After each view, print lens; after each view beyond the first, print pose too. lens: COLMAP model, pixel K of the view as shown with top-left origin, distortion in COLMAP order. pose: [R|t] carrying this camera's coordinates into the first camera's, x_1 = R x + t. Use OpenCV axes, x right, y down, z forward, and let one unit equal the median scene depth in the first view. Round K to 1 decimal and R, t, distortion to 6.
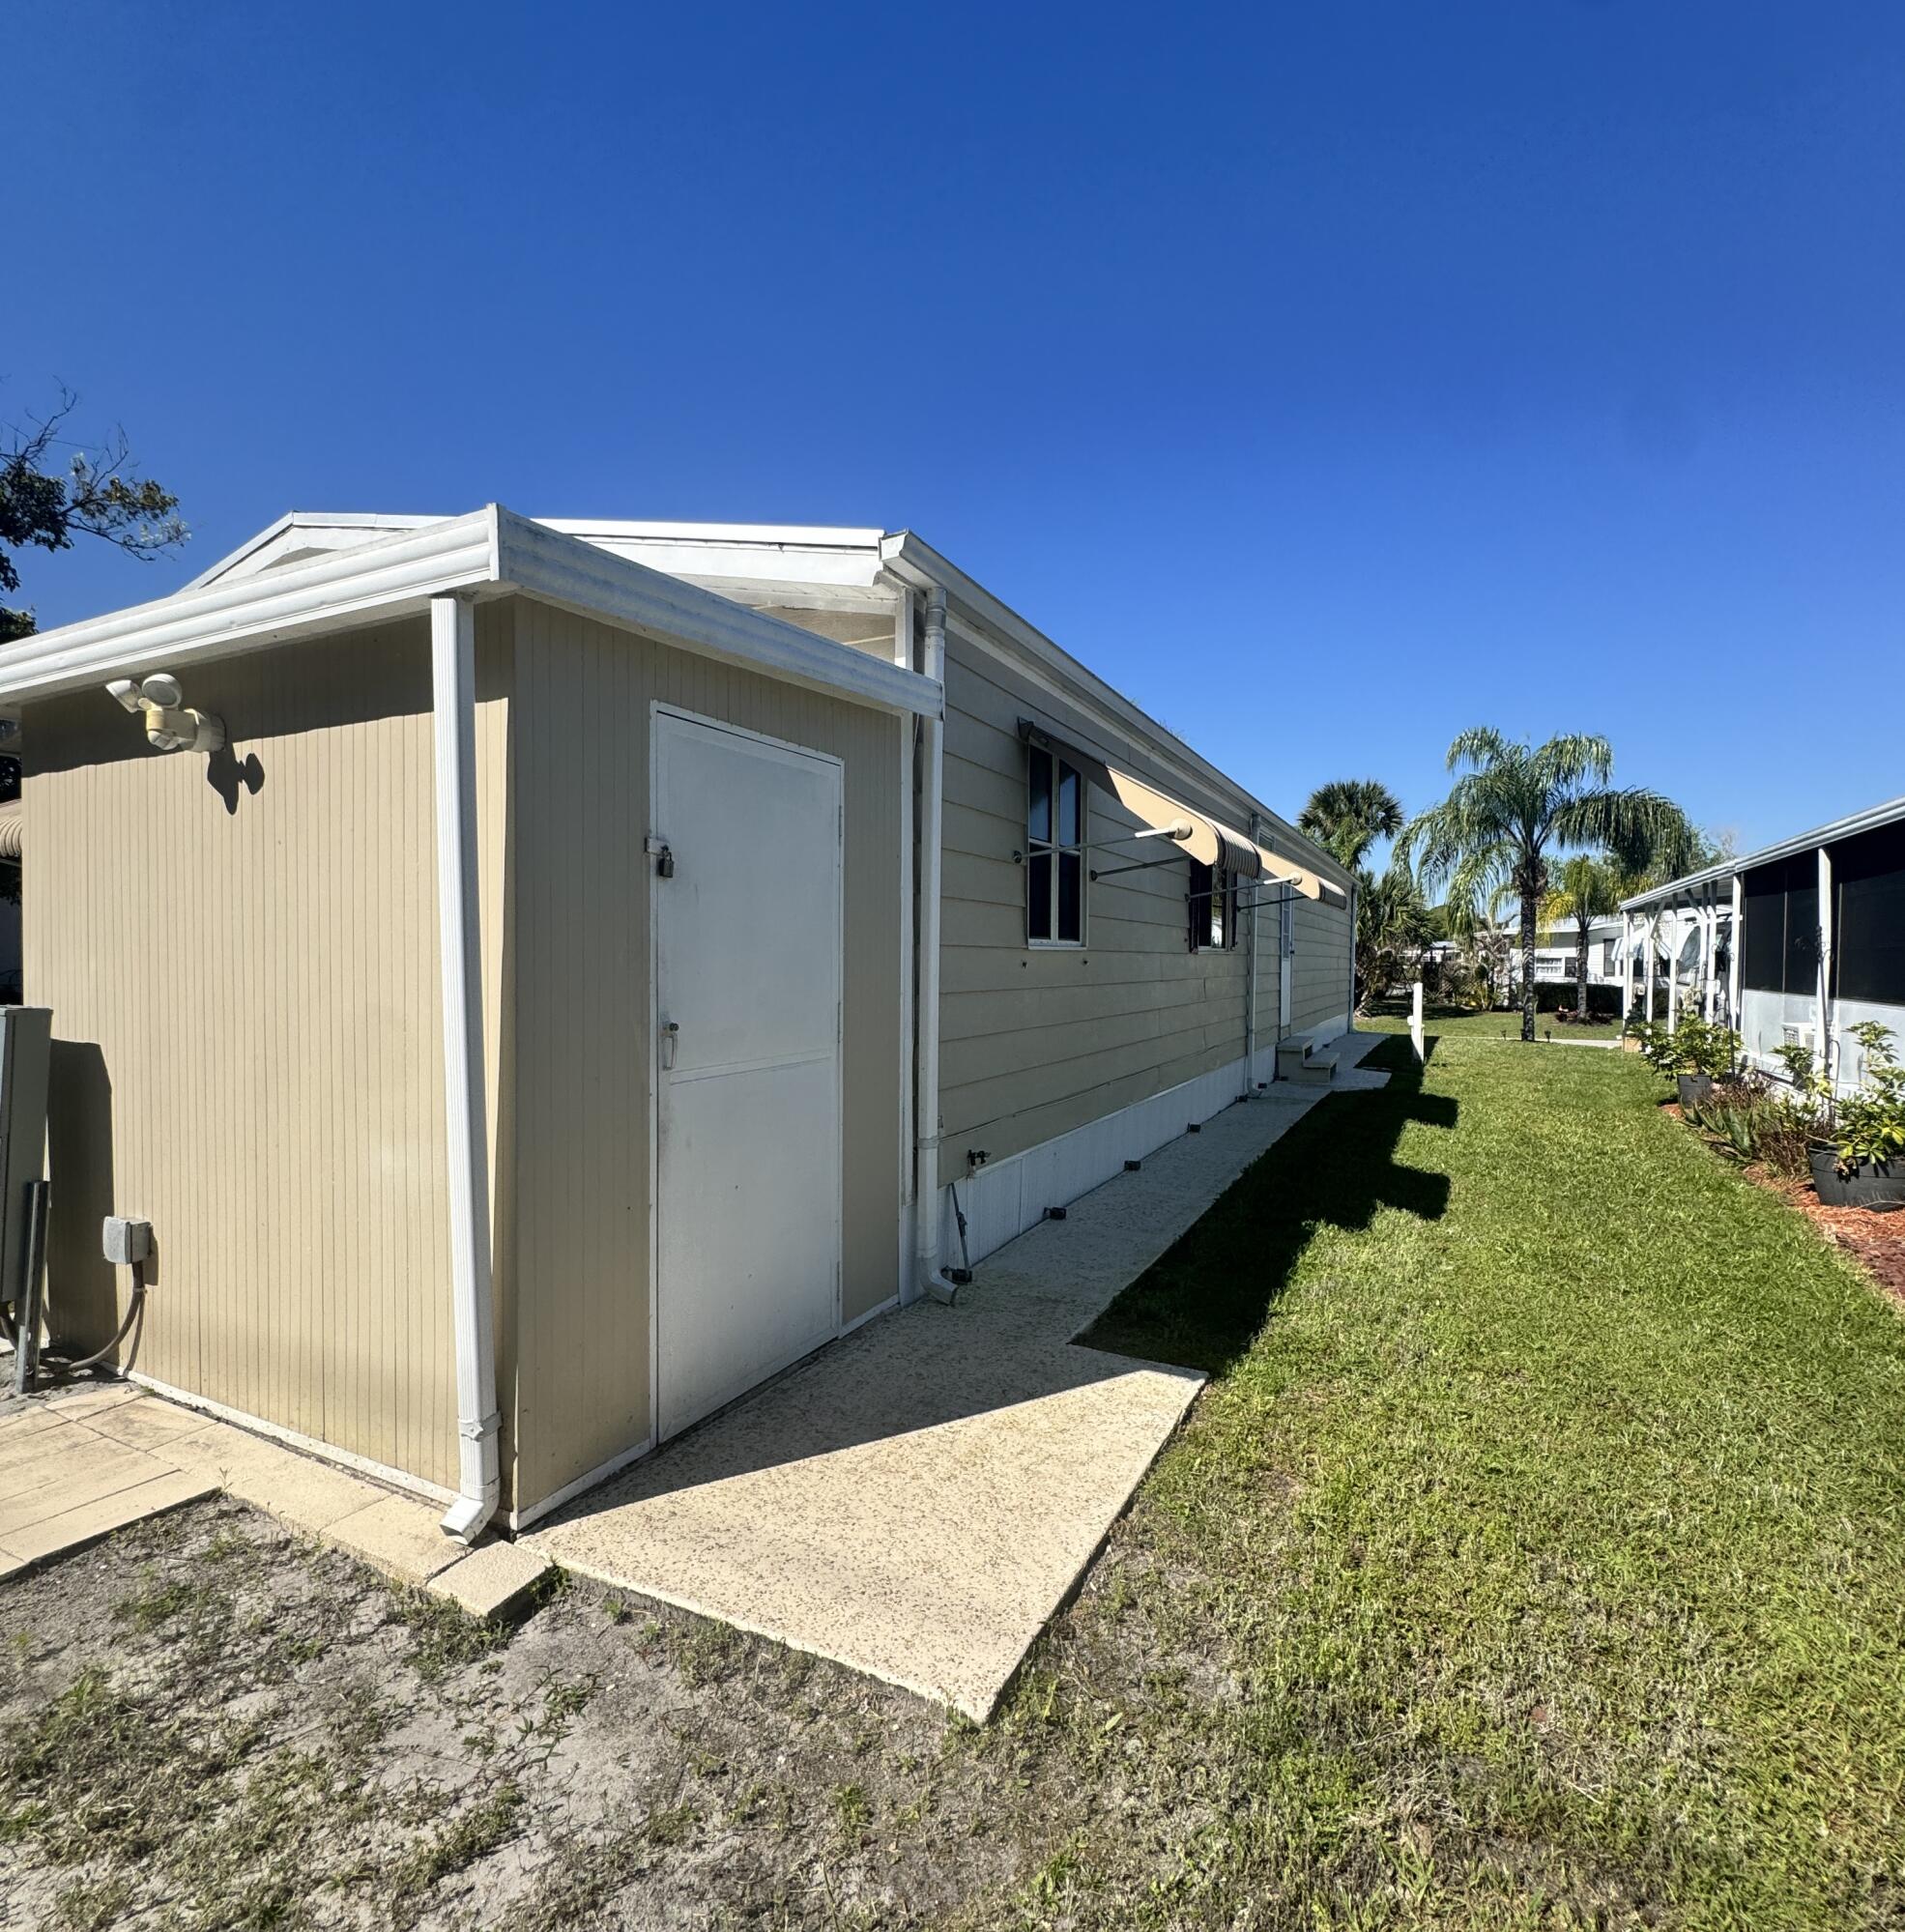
lens RADIAL K [[1021.8, 0, 954.6], [0, 1021.8, 979.2], [0, 0, 1]] dist [0.000366, 0.000118]
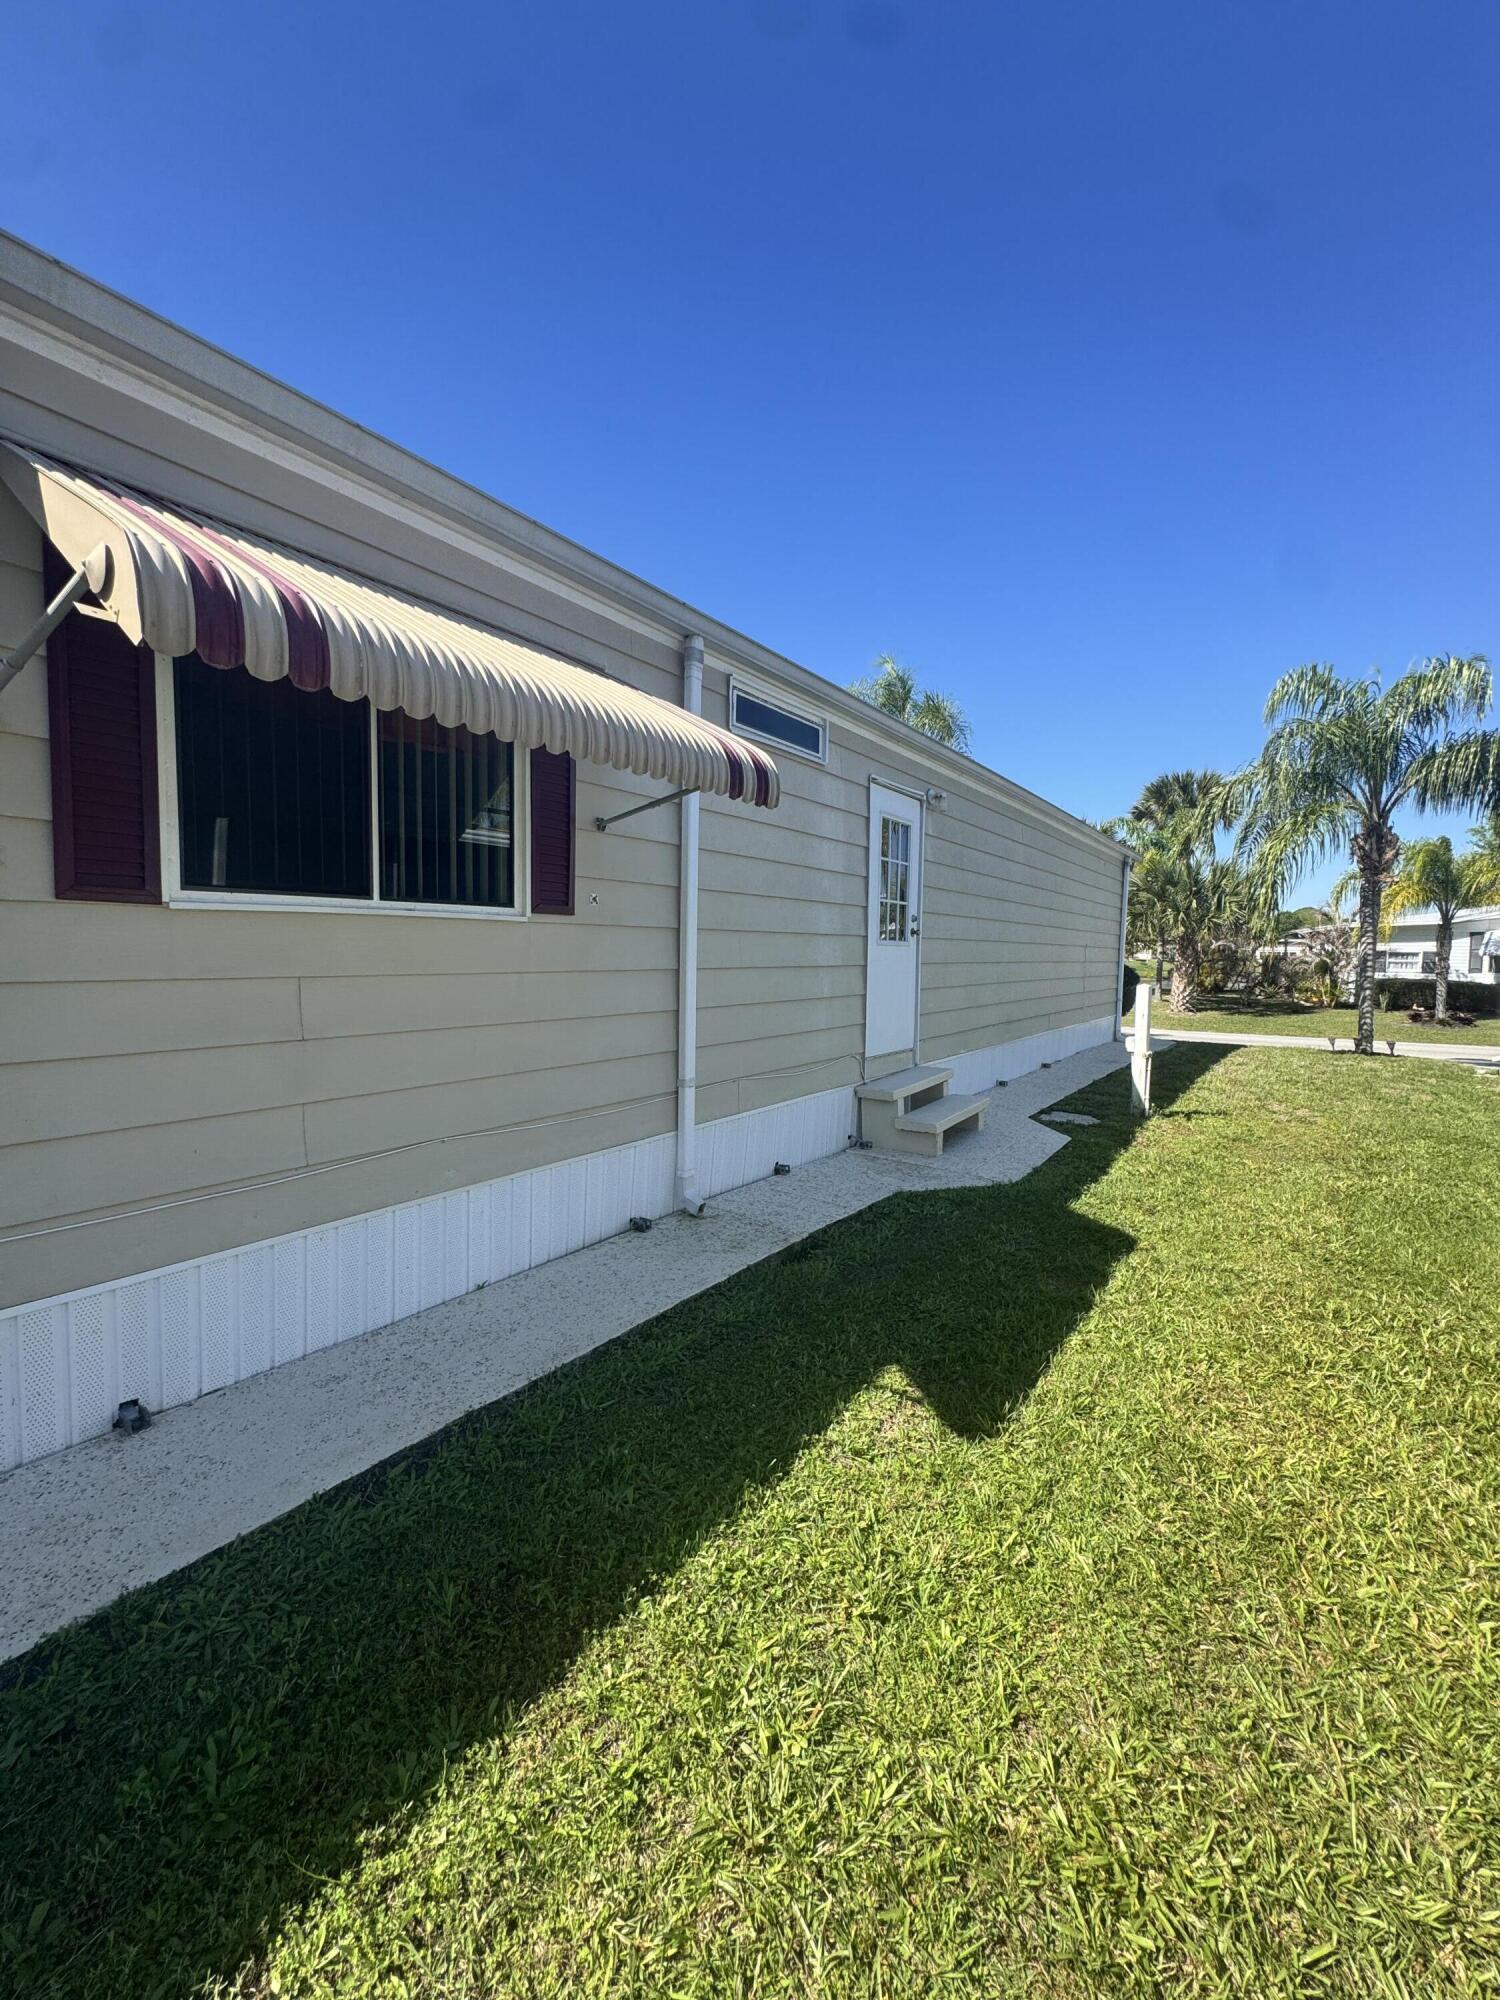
lens RADIAL K [[797.2, 0, 750.0], [0, 797.2, 1000.0], [0, 0, 1]] dist [-0.003907, 0.000114]
pose [[0.986285, 0.015047, -0.164366, 0.118804], [-0.008525, 0.999151, 0.040317, -0.001778], [0.164833, -0.038363, 0.985575, 0.193162]]
